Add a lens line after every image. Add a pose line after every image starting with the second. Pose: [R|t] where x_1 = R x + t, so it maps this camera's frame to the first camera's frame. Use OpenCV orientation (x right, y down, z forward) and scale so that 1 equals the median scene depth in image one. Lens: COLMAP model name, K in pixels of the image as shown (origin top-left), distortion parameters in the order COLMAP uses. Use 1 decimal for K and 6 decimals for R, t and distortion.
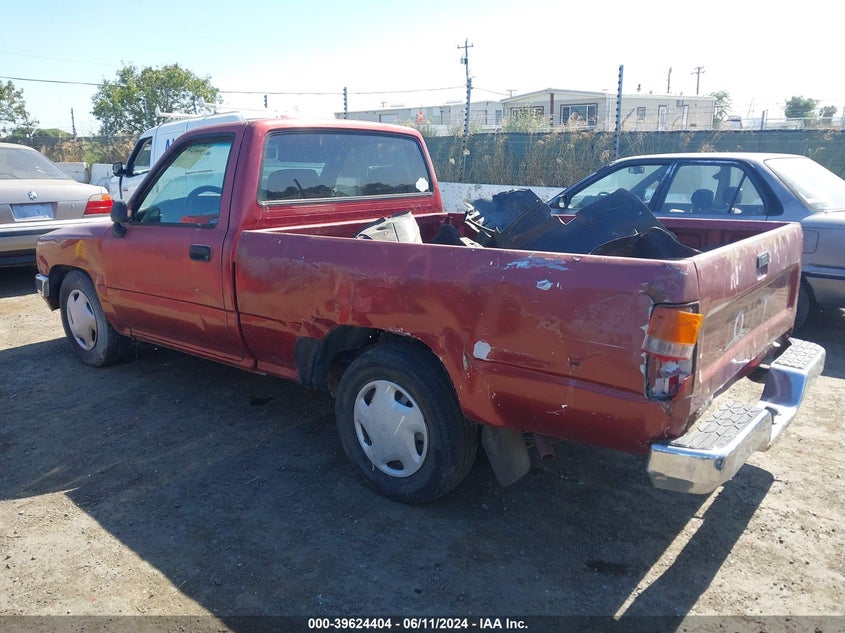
lens RADIAL K [[671.5, 0, 421.2], [0, 671.5, 327.5], [0, 0, 1]] dist [0.006925, 0.002404]
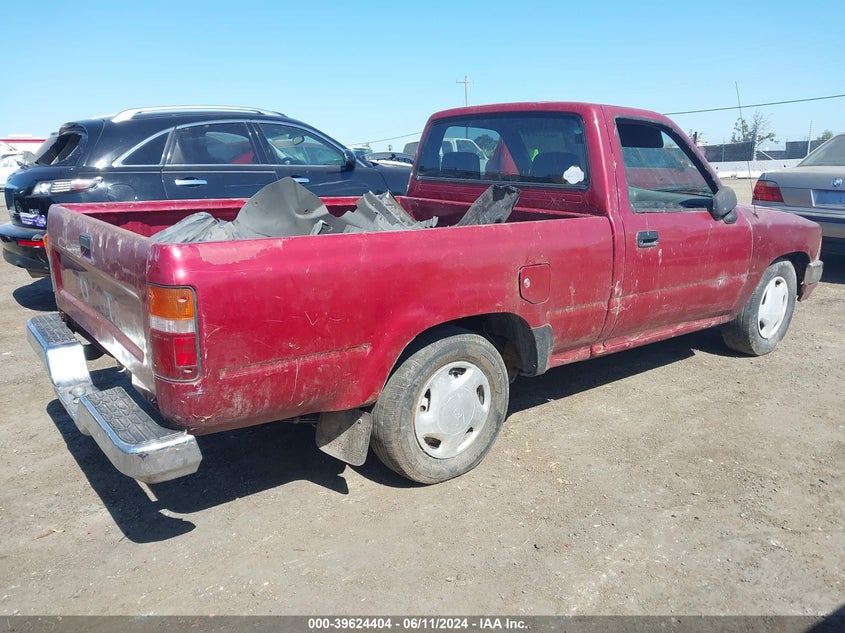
lens RADIAL K [[664.5, 0, 398.3], [0, 664.5, 319.4], [0, 0, 1]] dist [0.004239, 0.003082]
pose [[-0.241577, 0.247126, -0.938386, 0.884733], [-0.232005, 0.924274, 0.303137, -0.263581], [0.942239, 0.290941, -0.165949, 1.064439]]
